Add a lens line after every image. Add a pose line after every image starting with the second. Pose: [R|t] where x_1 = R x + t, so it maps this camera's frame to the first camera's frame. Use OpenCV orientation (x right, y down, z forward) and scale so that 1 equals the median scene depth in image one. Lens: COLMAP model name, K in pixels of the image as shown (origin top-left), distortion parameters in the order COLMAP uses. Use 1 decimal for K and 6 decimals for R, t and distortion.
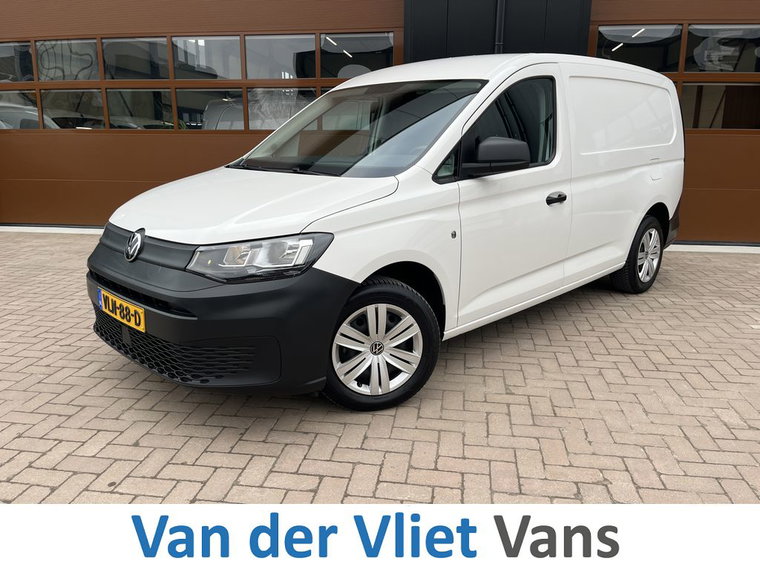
lens RADIAL K [[589.5, 0, 374.6], [0, 589.5, 286.4], [0, 0, 1]] dist [0.067558, -0.088073]
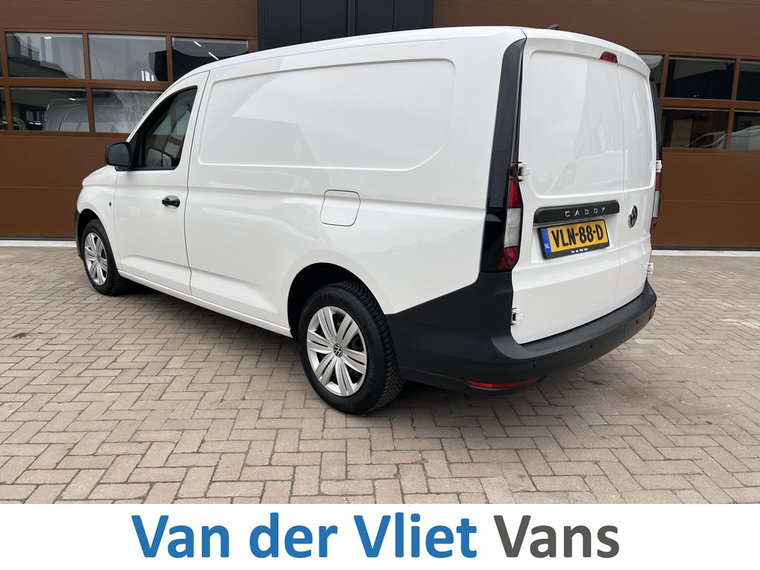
lens RADIAL K [[589.5, 0, 381.0], [0, 589.5, 284.5], [0, 0, 1]] dist [0.067558, -0.088073]
pose [[0.976616, -0.027364, 0.213242, 0.067319], [0.030296, 0.999486, -0.010495, 0.005569], [-0.212846, 0.016710, 0.976943, -0.060008]]
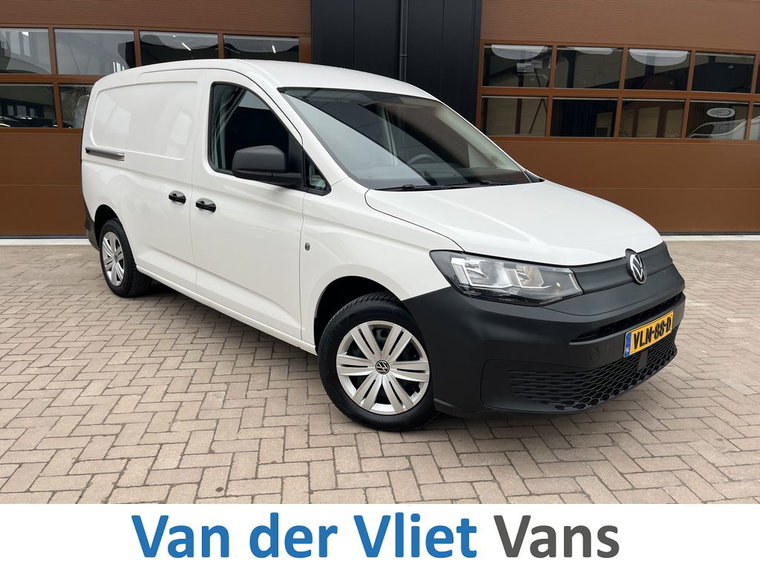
lens RADIAL K [[589.5, 0, 376.9], [0, 589.5, 285.4], [0, 0, 1]] dist [0.067558, -0.088073]
pose [[0.961321, -0.054442, 0.269997, -0.348282], [0.054207, 0.998495, 0.008331, -0.009446], [-0.270044, 0.006627, 0.962825, -0.045349]]
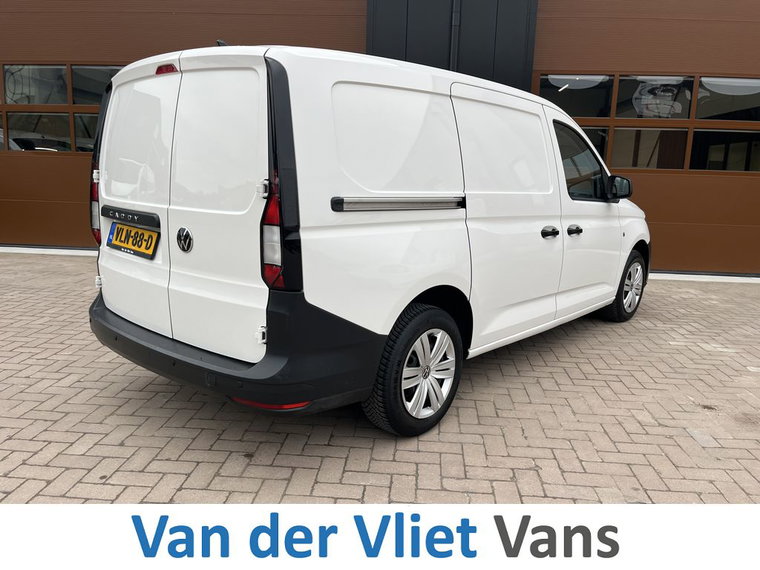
lens RADIAL K [[589.5, 0, 383.0], [0, 589.5, 279.1], [0, 0, 1]] dist [0.067558, -0.088073]
pose [[0.996297, 0.010755, 0.085305, -0.016559], [-0.006020, 0.998437, -0.055569, 0.017898], [-0.085770, 0.054849, 0.994804, -0.133996]]
